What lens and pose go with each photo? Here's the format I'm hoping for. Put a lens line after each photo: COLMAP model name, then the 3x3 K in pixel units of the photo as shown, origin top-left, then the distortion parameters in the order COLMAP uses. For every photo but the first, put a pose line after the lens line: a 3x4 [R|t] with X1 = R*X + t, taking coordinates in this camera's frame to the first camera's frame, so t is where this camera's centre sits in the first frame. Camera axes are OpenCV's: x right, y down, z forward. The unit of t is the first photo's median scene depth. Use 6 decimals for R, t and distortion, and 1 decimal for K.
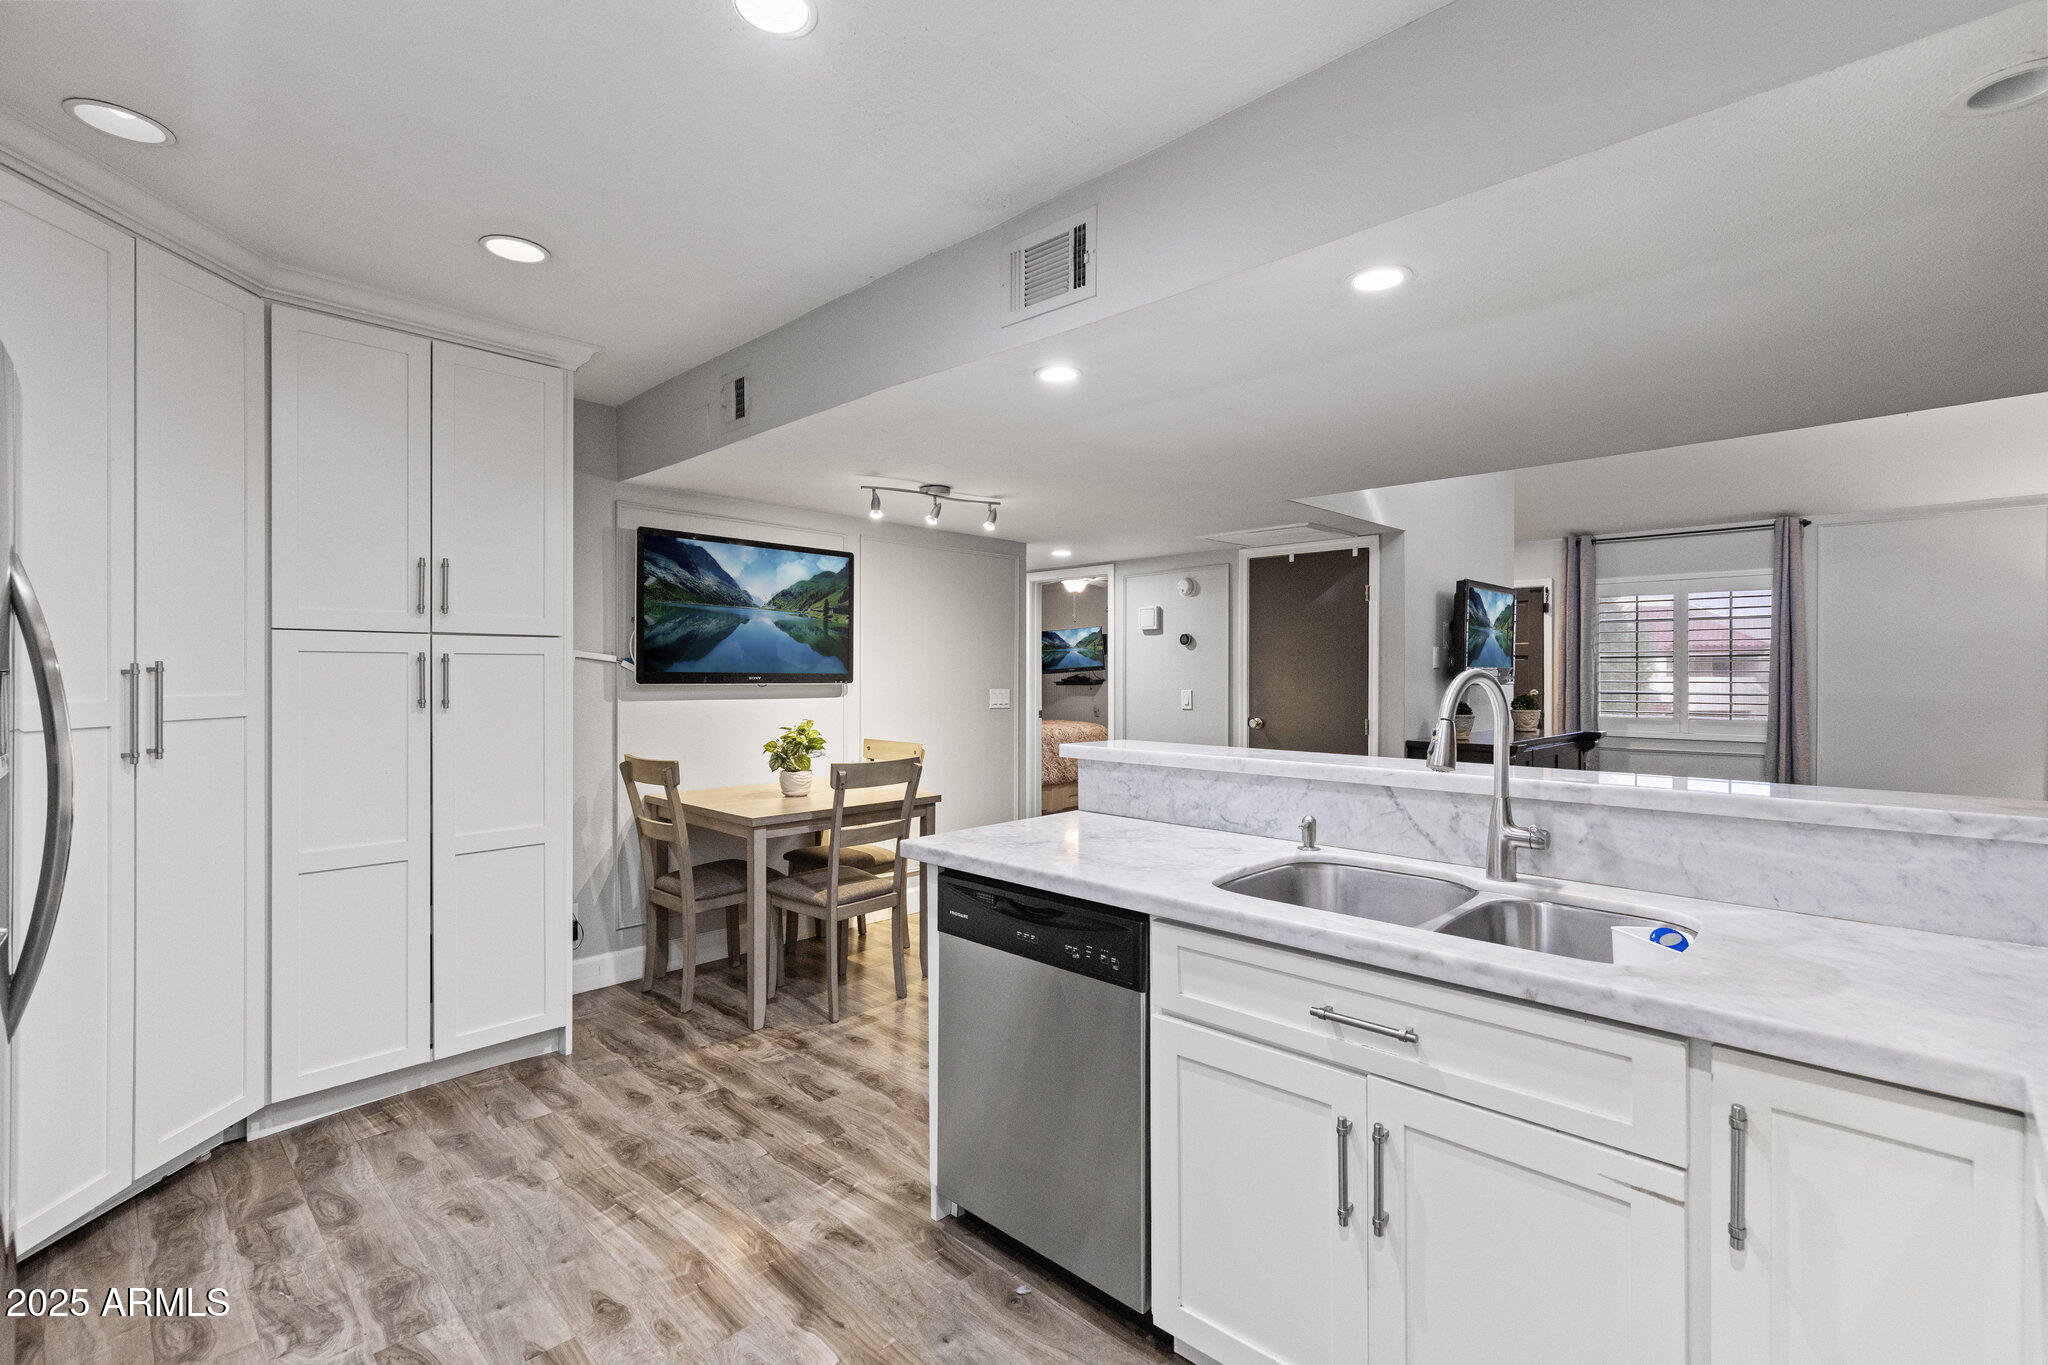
lens RADIAL K [[913.5, 0, 1016.2], [0, 913.5, 680.0], [0, 0, 1]] dist [0.004366, -0.000974]
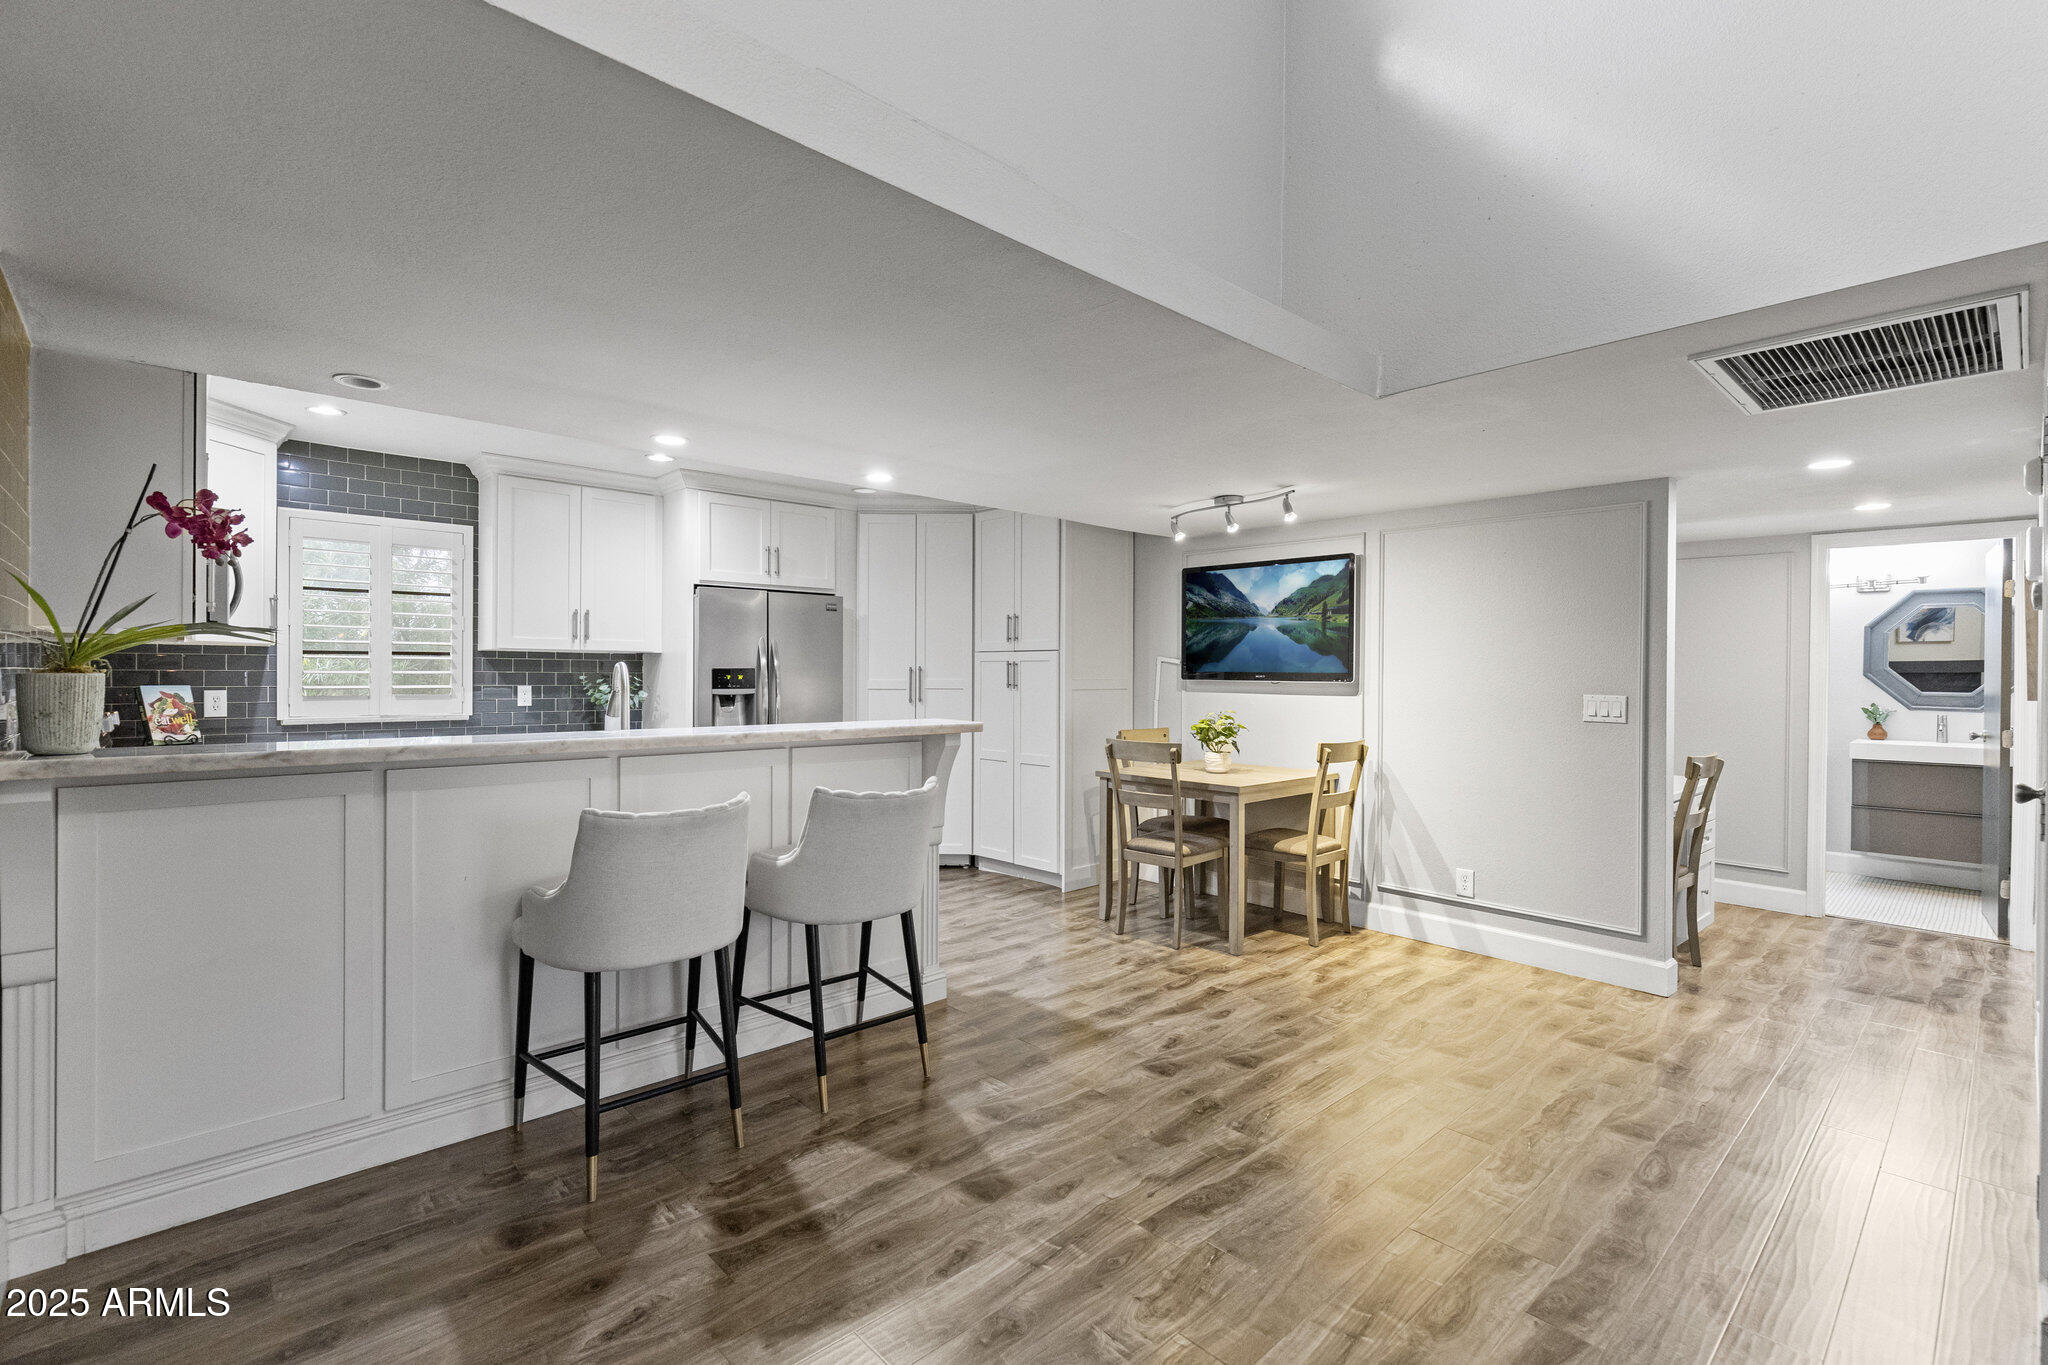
lens RADIAL K [[913.5, 0, 1057.5], [0, 913.5, 676.1], [0, 0, 1]] dist [0.004366, -0.000974]
pose [[-0.031346, -0.003694, -0.999502, 0.896669], [-0.014703, 0.999887, -0.003234, 0.005971], [0.999400, 0.014594, -0.031397, 0.758838]]
